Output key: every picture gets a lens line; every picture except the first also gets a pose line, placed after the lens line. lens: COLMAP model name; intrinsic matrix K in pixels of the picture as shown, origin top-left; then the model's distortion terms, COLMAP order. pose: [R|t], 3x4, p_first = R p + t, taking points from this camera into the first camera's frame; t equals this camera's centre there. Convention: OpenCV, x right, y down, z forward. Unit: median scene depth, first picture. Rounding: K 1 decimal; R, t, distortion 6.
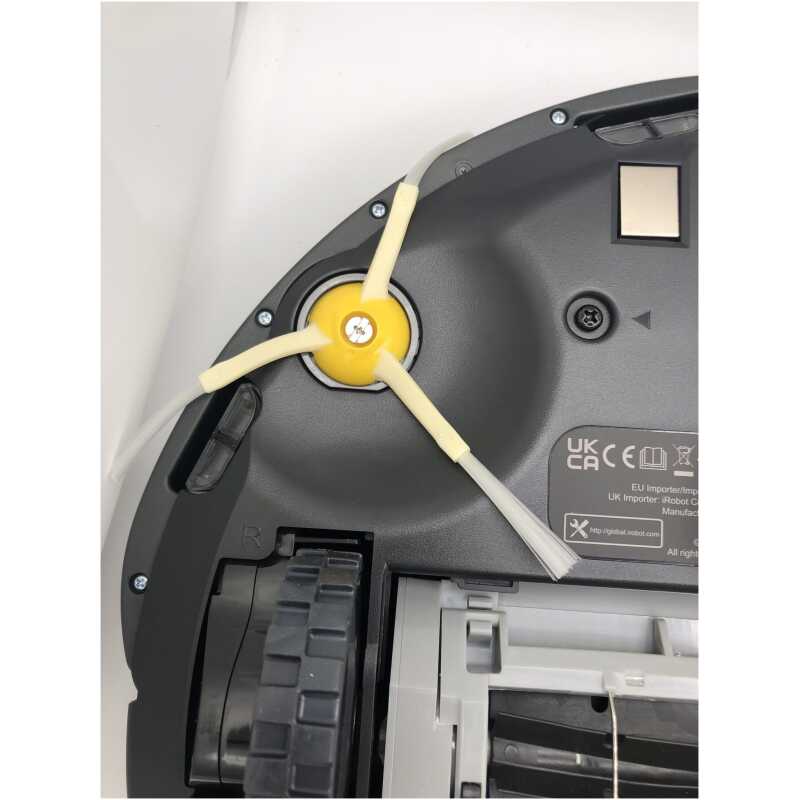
lens RADIAL K [[666.1, 0, 400.0], [0, 666.1, 400.0], [0, 0, 1]] dist [0.002837, -0.000570]
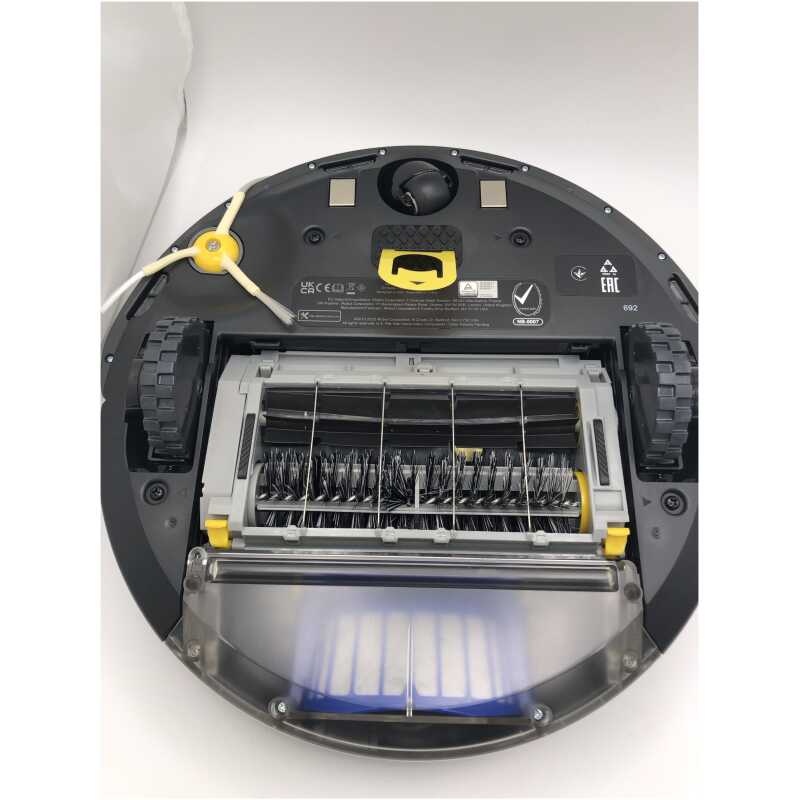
lens RADIAL K [[666.1, 0, 400.0], [0, 666.1, 400.0], [0, 0, 1]] dist [0.002837, -0.000570]
pose [[0.999010, -0.039176, 0.021091, 0.528660], [0.042989, 0.972117, -0.230524, 1.000438], [-0.011472, 0.231202, 0.972838, -1.149315]]
